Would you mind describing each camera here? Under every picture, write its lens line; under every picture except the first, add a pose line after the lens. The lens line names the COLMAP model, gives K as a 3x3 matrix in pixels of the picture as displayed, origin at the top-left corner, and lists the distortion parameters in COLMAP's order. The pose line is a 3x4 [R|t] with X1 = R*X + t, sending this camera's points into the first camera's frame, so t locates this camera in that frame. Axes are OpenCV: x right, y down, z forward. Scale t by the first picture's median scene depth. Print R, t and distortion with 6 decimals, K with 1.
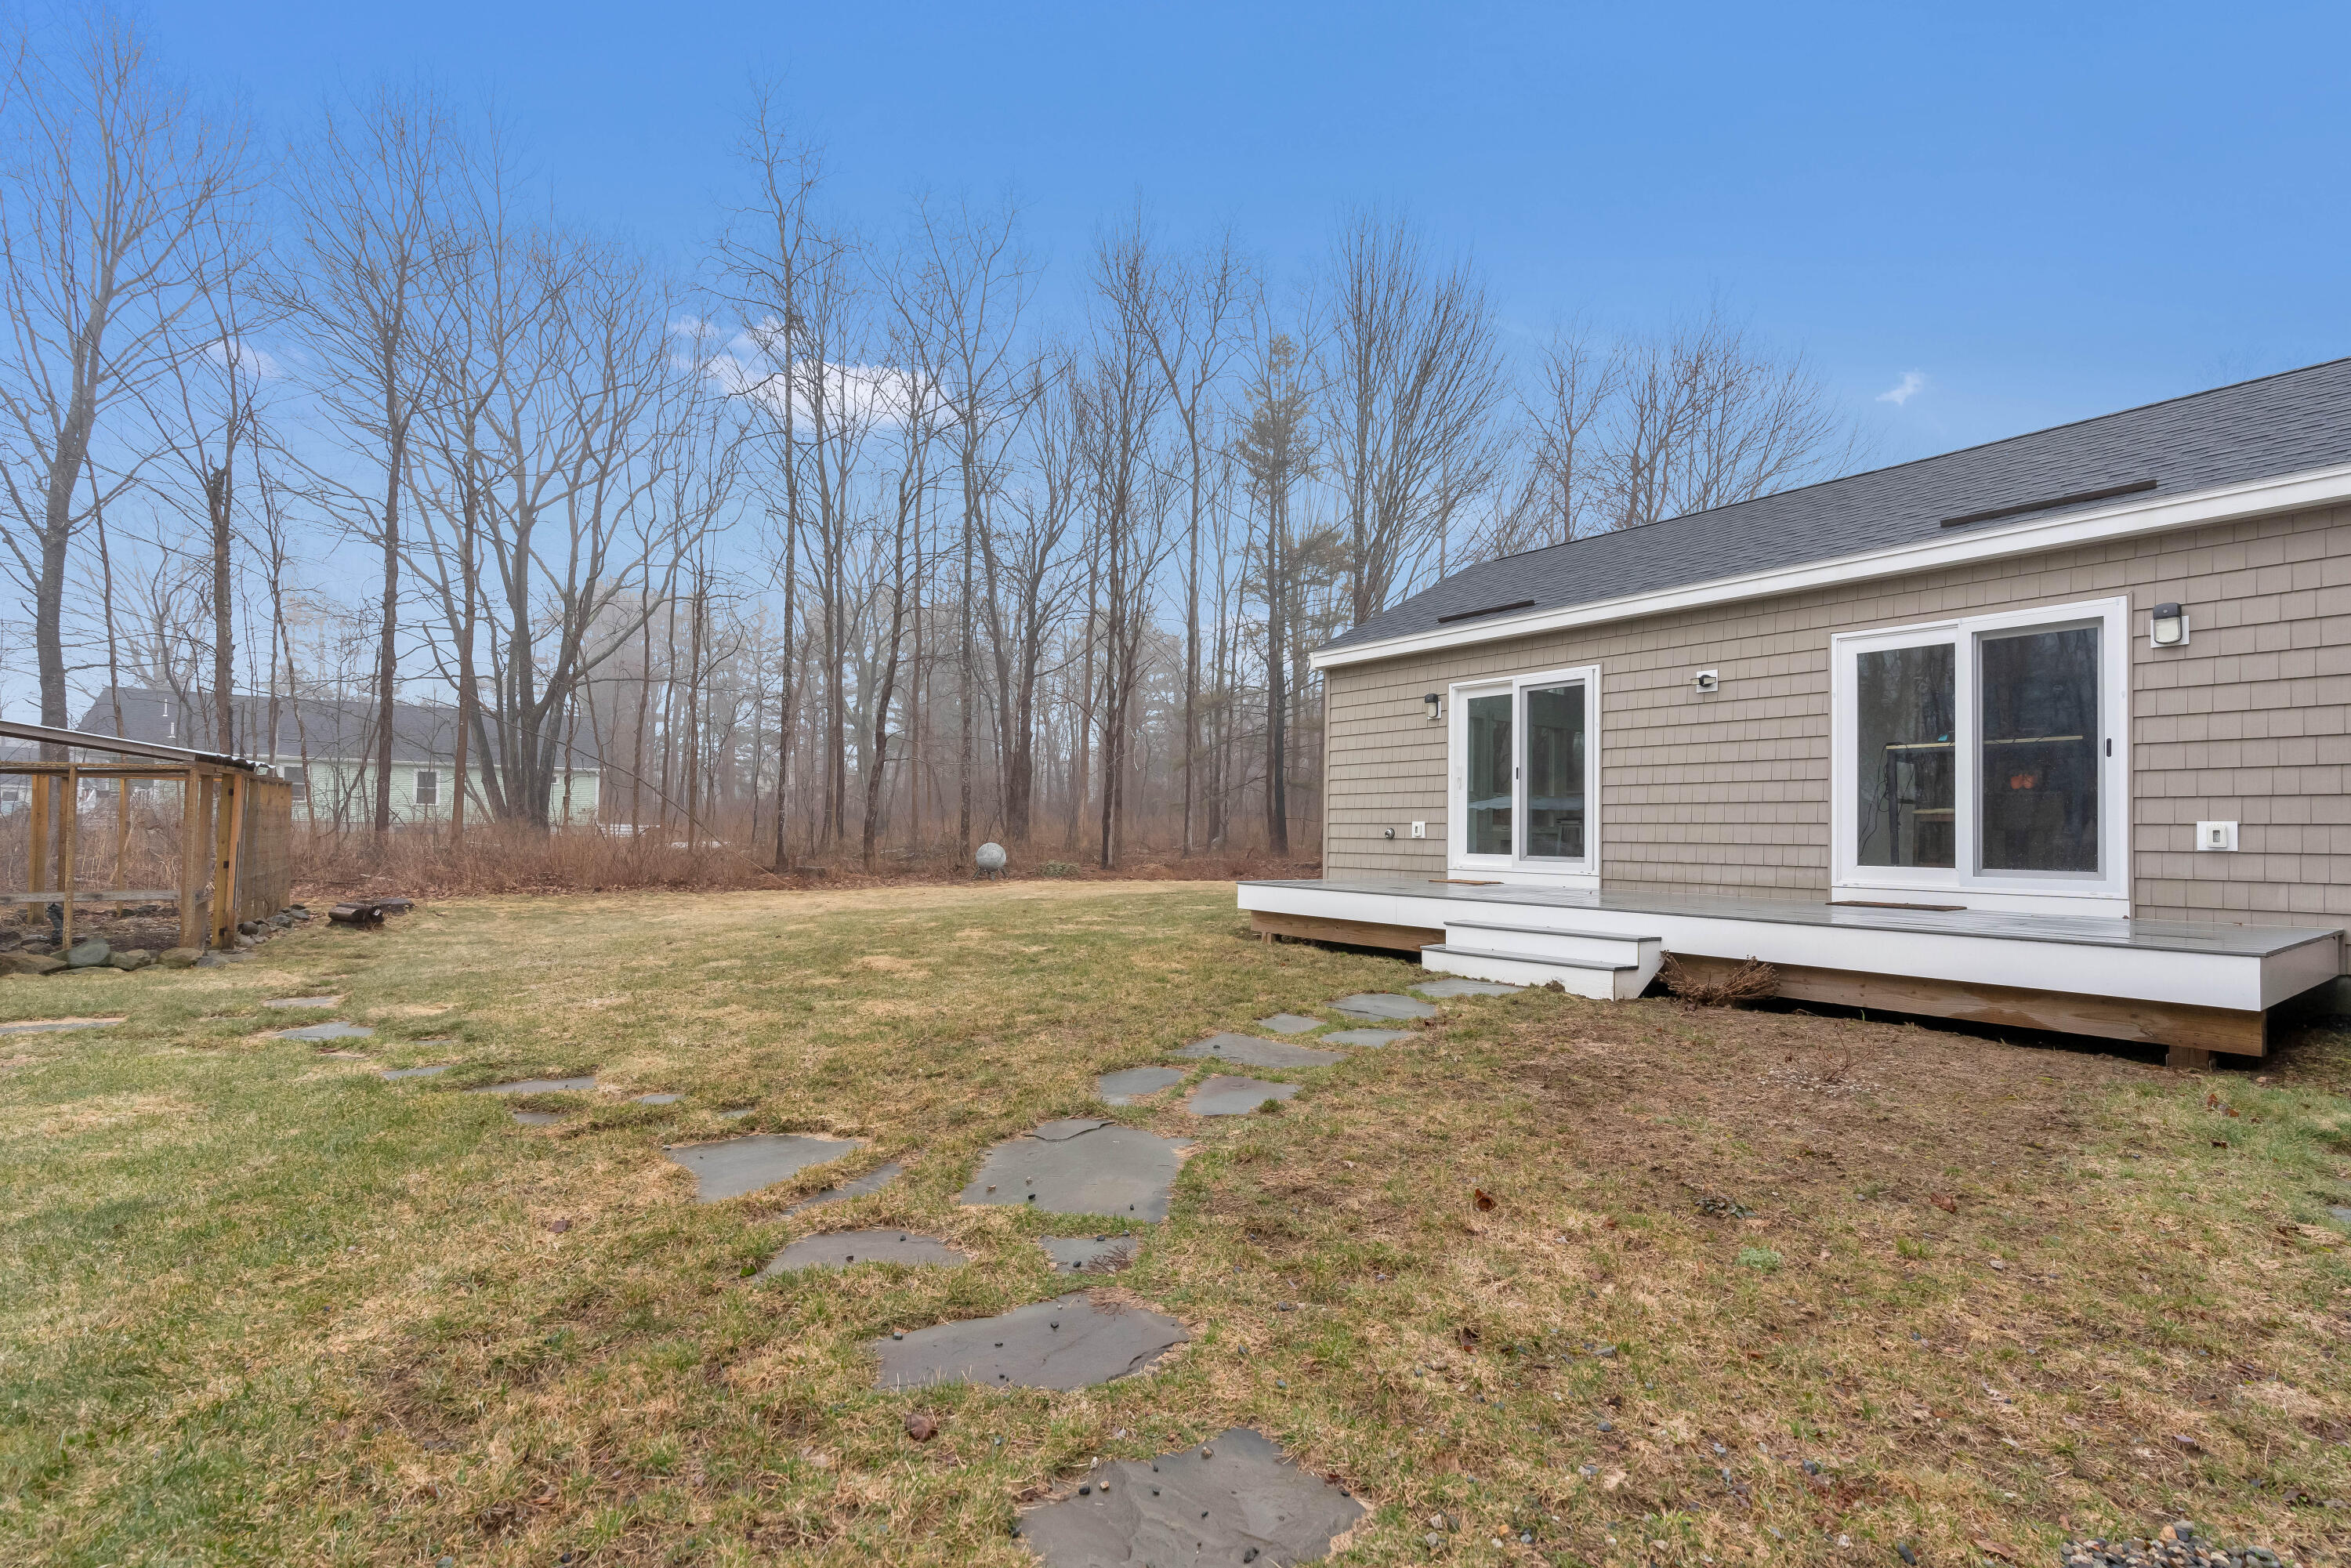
lens RADIAL K [[1080.2, 0, 1191.4], [0, 1080.2, 796.6], [0, 0, 1]] dist [-0.001446, 0.002413]
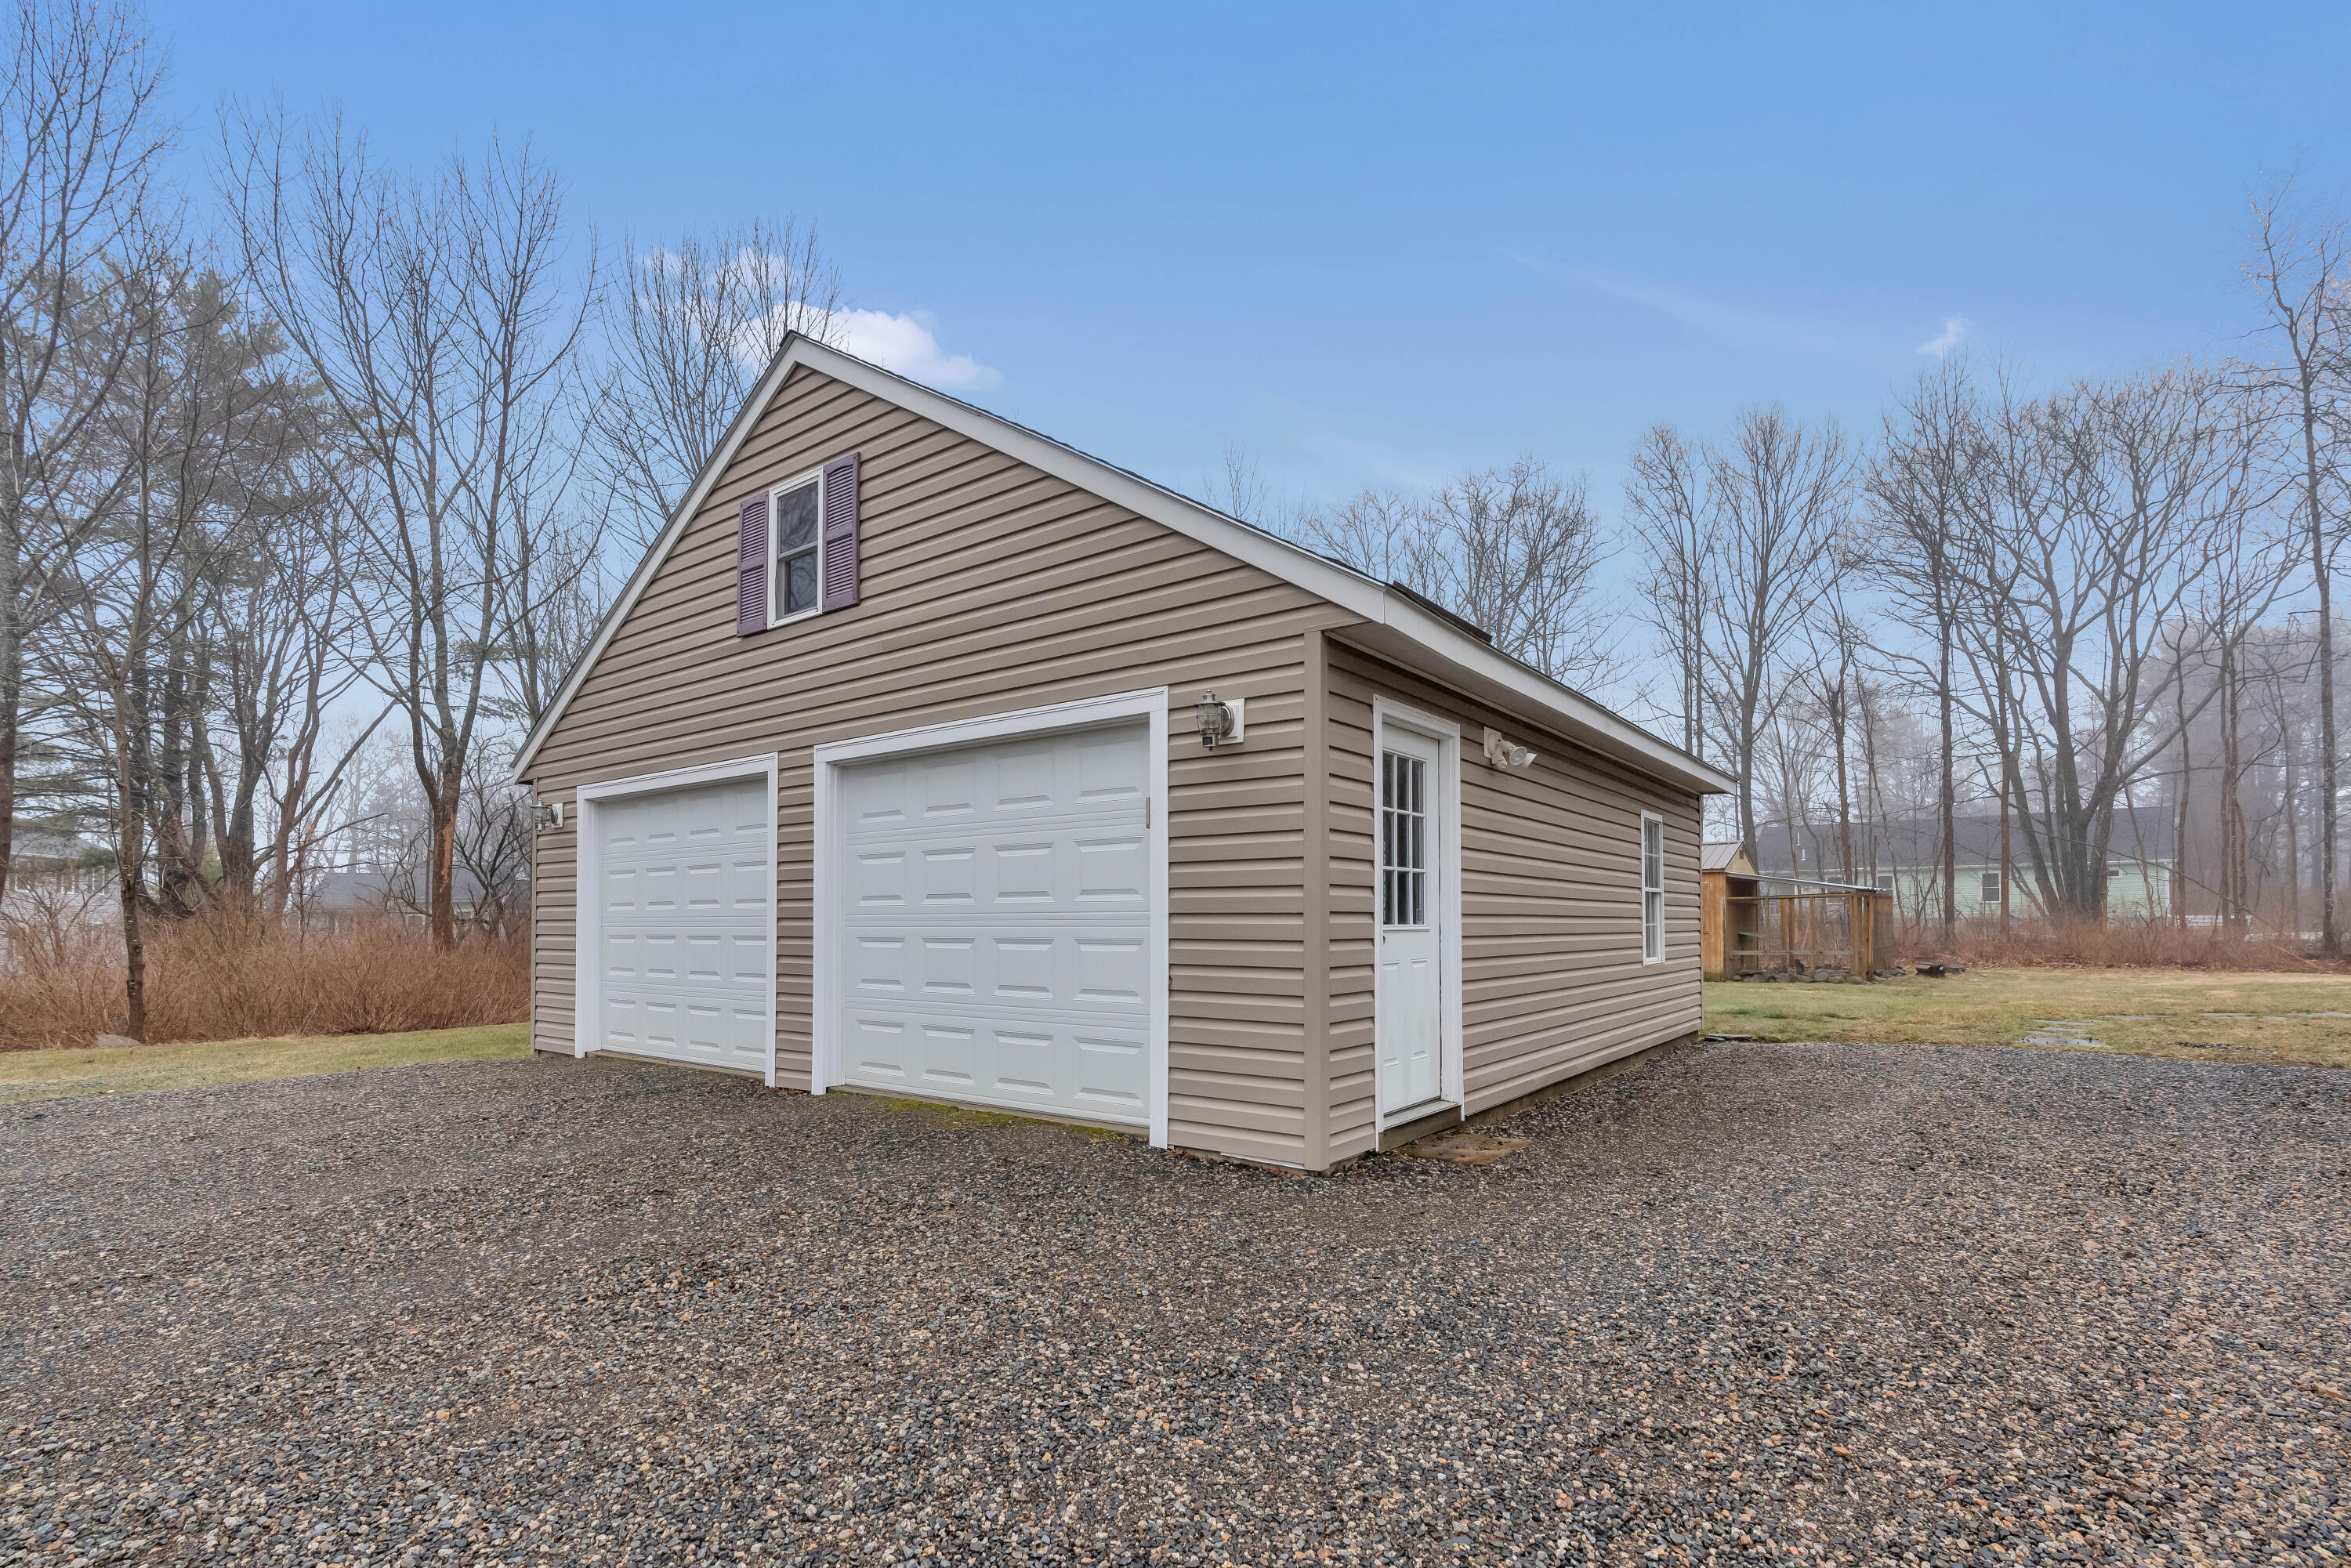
lens RADIAL K [[1080.2, 0, 1190.4], [0, 1080.2, 896.8], [0, 0, 1]] dist [-0.001446, 0.002413]
pose [[0.303610, -0.033195, -0.952218, 0.237398], [0.039094, 0.998985, -0.022360, -0.008078], [0.951994, -0.030437, 0.304600, -0.298685]]
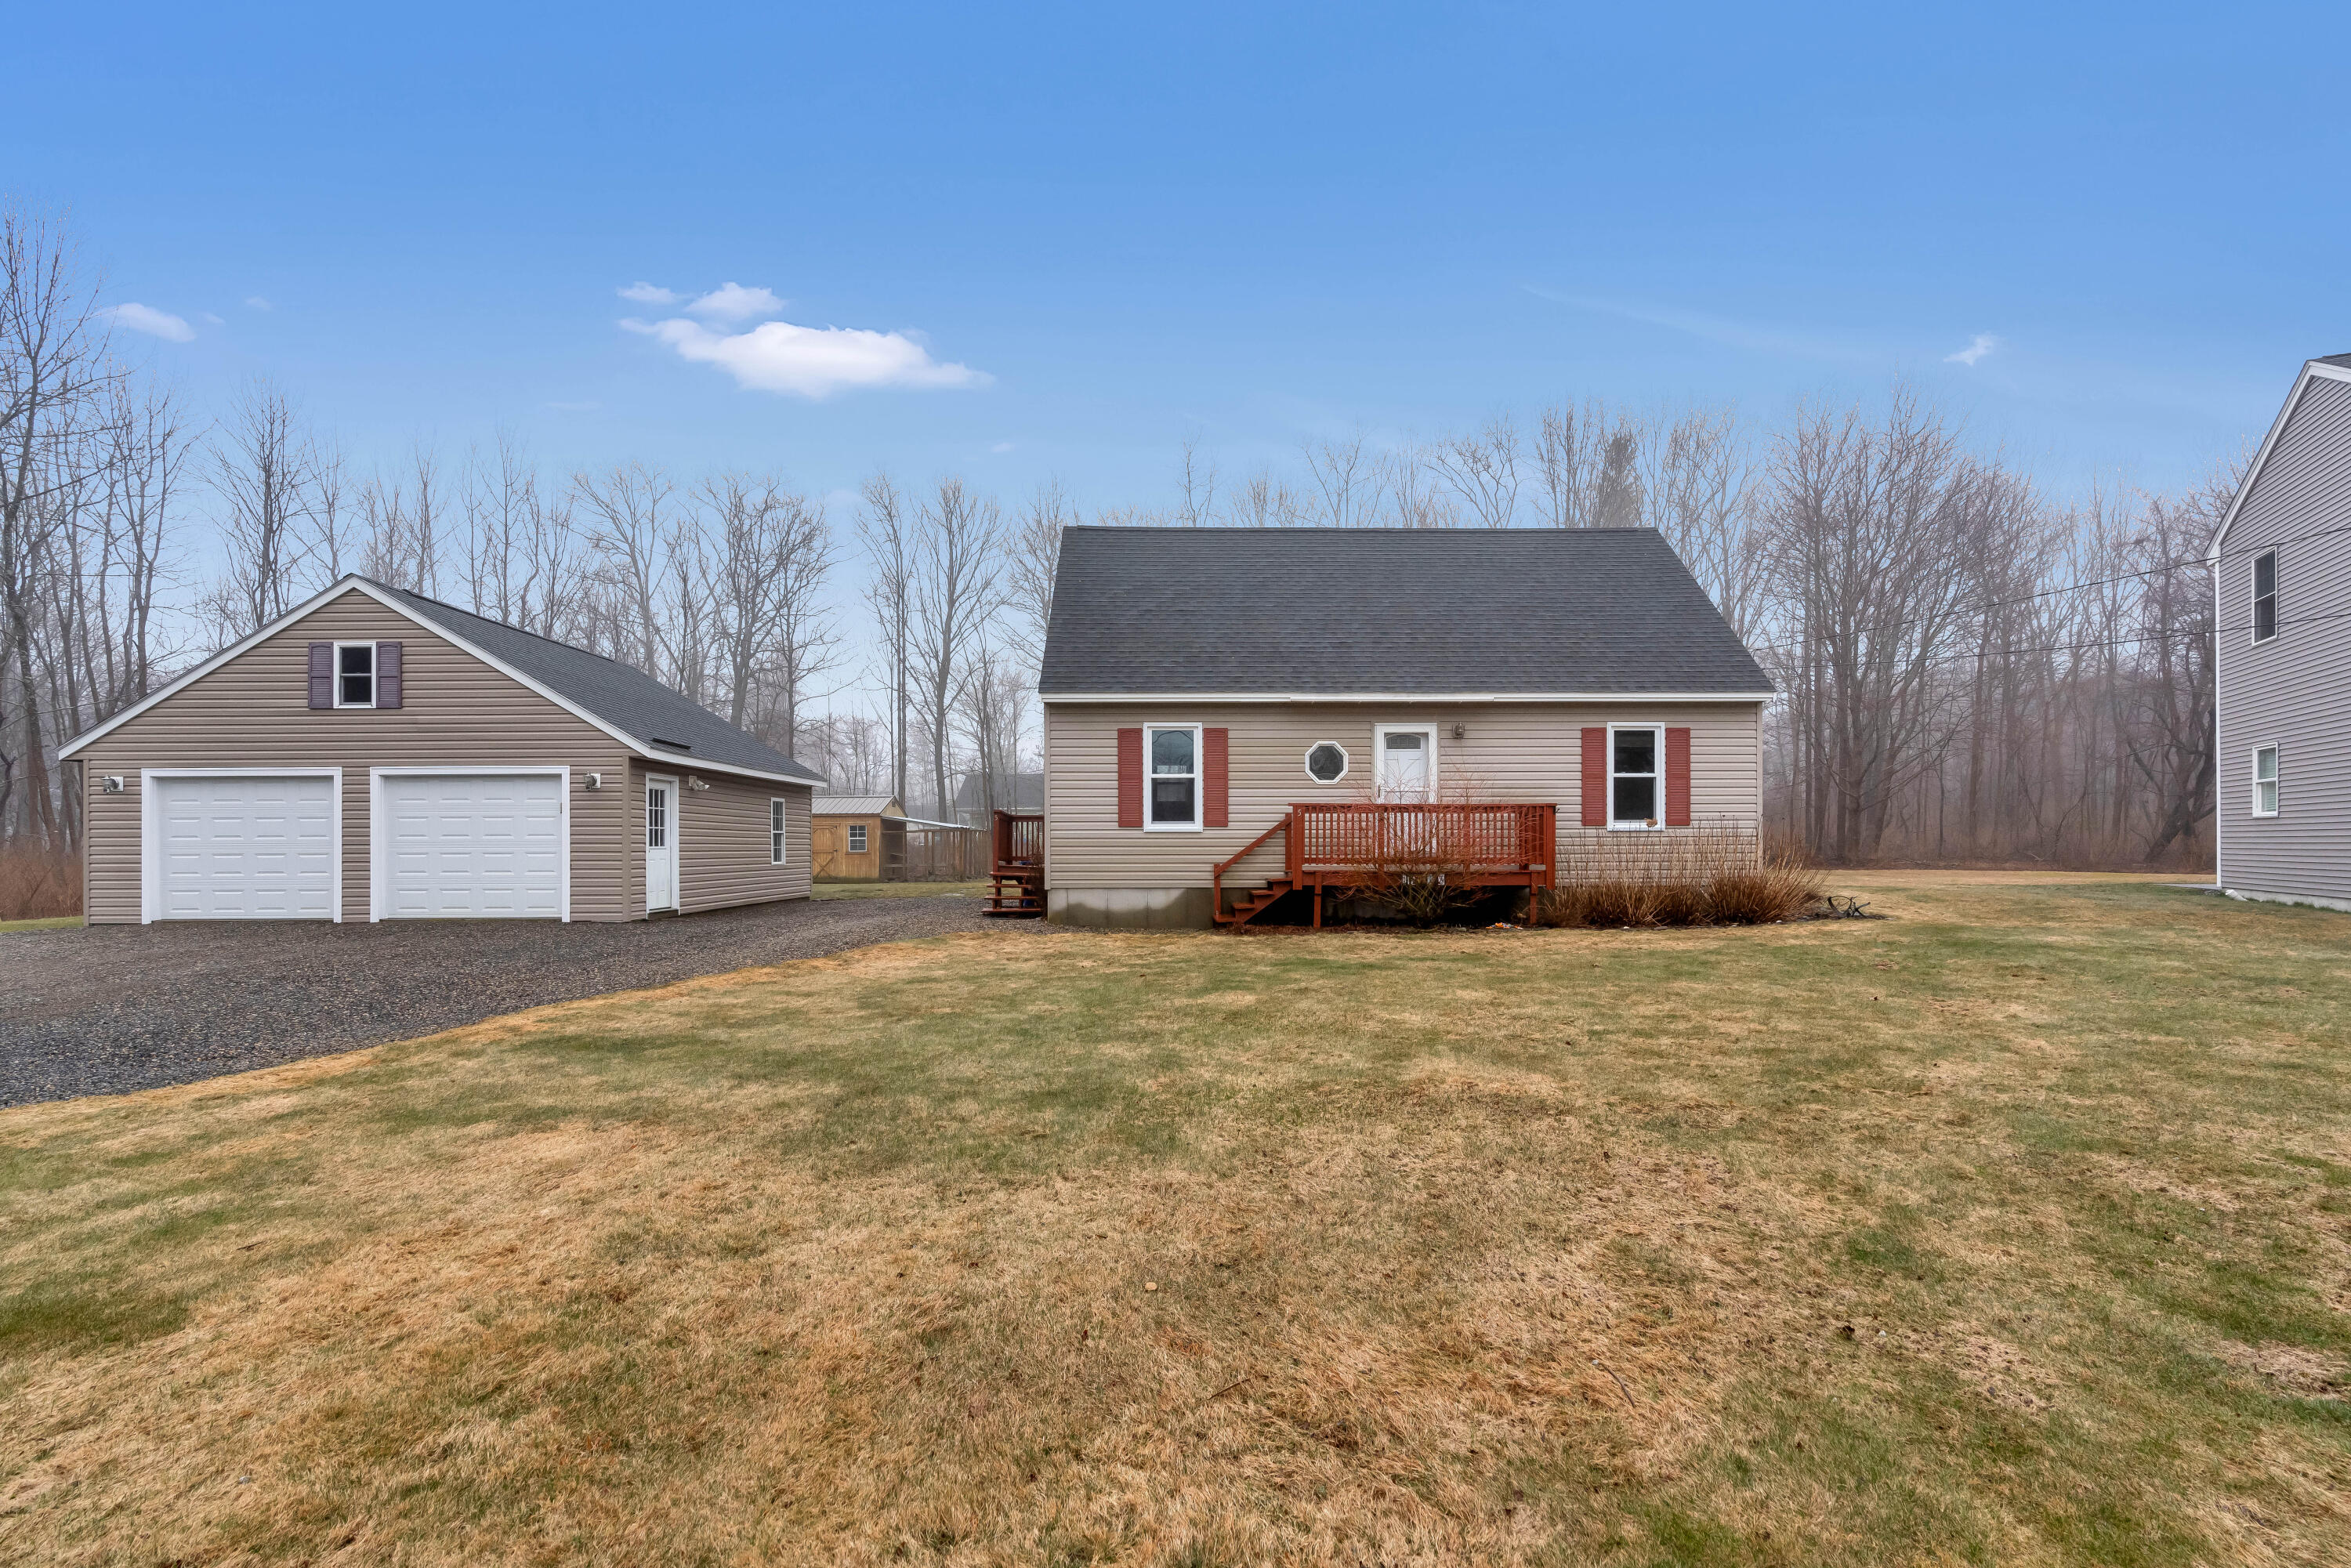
lens RADIAL K [[1080.2, 0, 1166.3], [0, 1080.2, 836.6], [0, 0, 1]] dist [-0.001446, 0.002413]
pose [[0.803912, -0.016683, -0.594514, 0.455768], [0.032037, 0.999370, 0.015278, -0.009974], [0.593884, -0.031328, 0.803940, -0.414766]]
